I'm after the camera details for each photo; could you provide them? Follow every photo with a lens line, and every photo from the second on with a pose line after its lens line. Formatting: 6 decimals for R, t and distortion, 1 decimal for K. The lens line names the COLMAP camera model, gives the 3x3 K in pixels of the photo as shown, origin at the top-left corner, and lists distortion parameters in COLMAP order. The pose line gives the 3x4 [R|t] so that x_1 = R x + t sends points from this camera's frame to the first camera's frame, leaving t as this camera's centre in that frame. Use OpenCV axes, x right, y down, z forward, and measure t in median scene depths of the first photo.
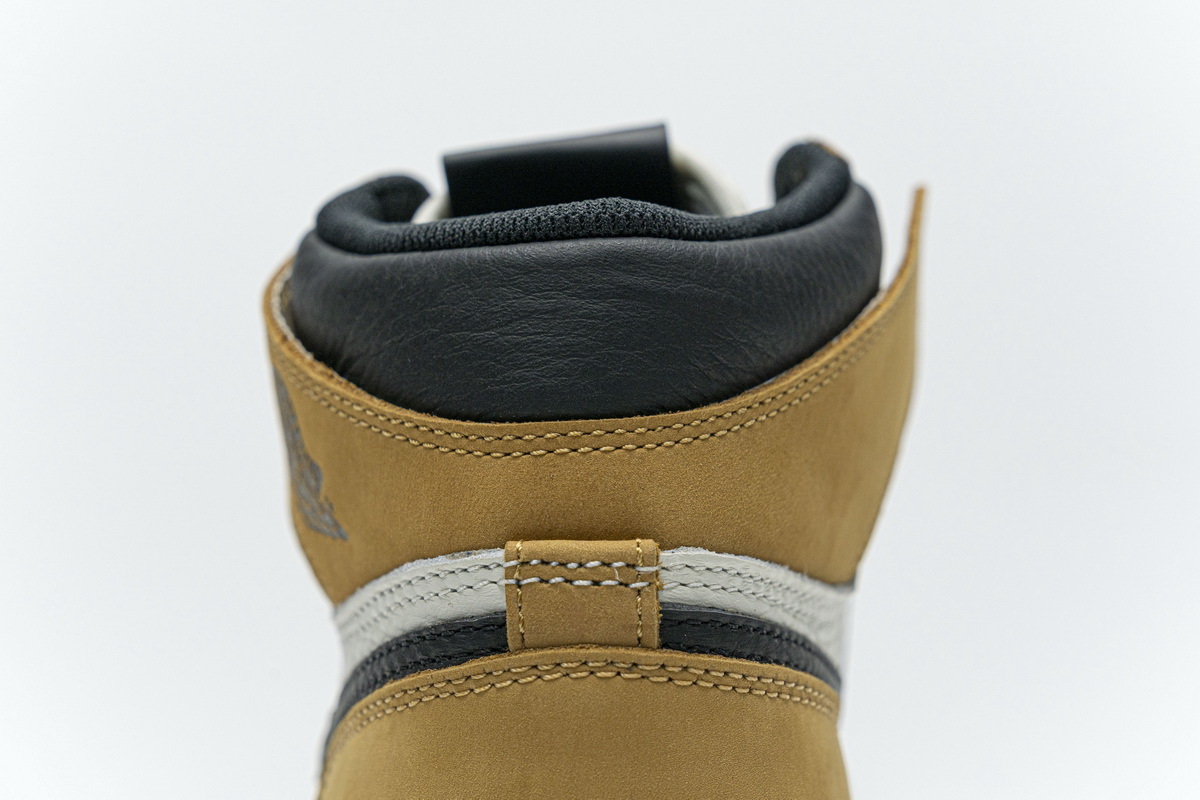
lens RADIAL K [[2309.0, 0, 600.0], [0, 2309.0, 400.0], [0, 0, 1]] dist [-0.041833, -0.212408]
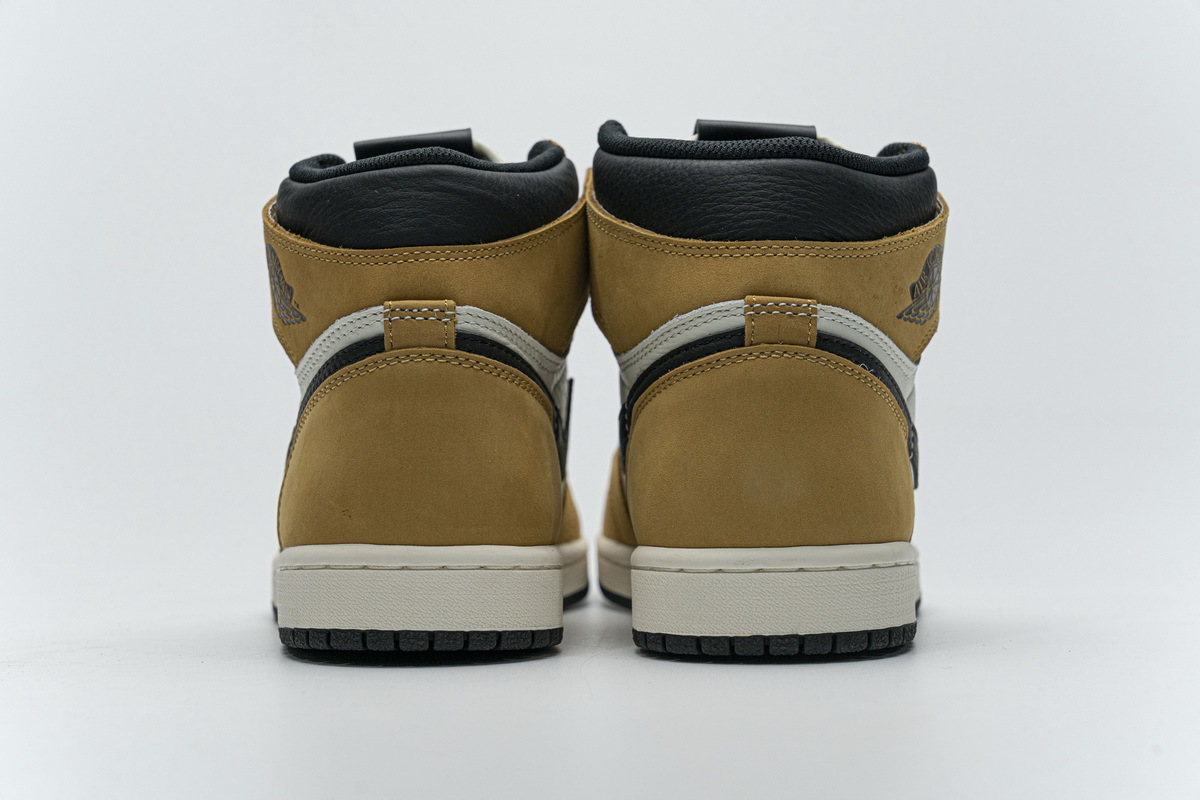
lens RADIAL K [[2309.0, 0, 600.0], [0, 2309.0, 400.0], [0, 0, 1]] dist [-0.041833, -0.212408]
pose [[0.998847, 0.005169, 0.047727, 0.056763], [-0.001847, 0.997589, -0.069378, 0.296824], [-0.047970, 0.069210, 0.996448, -1.126469]]
